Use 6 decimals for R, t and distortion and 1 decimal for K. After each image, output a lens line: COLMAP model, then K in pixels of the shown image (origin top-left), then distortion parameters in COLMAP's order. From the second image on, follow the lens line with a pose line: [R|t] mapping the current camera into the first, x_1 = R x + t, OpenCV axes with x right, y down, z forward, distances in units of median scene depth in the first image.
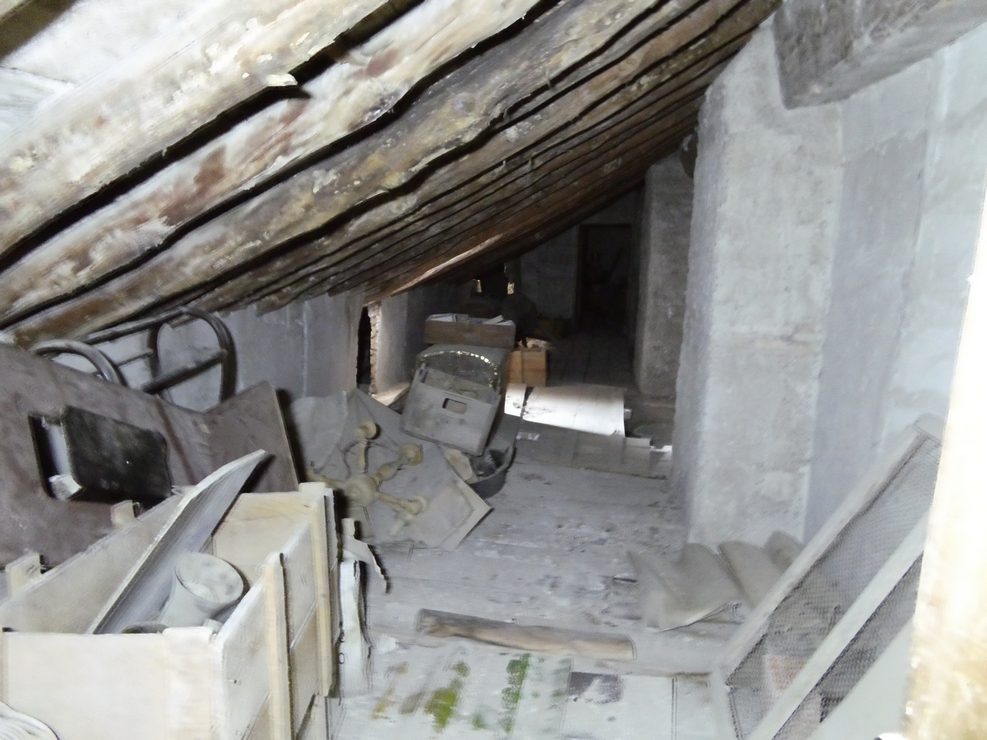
lens RADIAL K [[713.5, 0, 493.5], [0, 713.5, 370.0], [0, 0, 1]] dist [-0.000191, 0.000340]
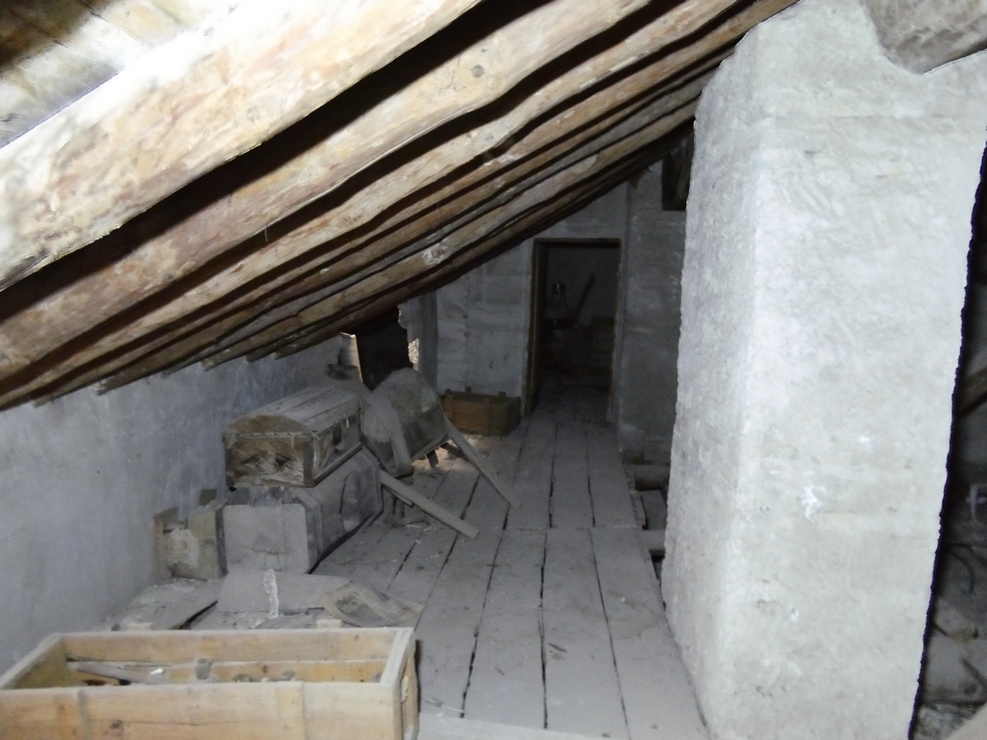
lens RADIAL K [[713.5, 0, 493.5], [0, 713.5, 370.0], [0, 0, 1]] dist [-0.000191, 0.000340]
pose [[0.998414, 0.003154, 0.056214, 0.056082], [-0.001423, 0.999525, -0.030800, -0.079858], [-0.056284, 0.030672, 0.997944, 0.432887]]
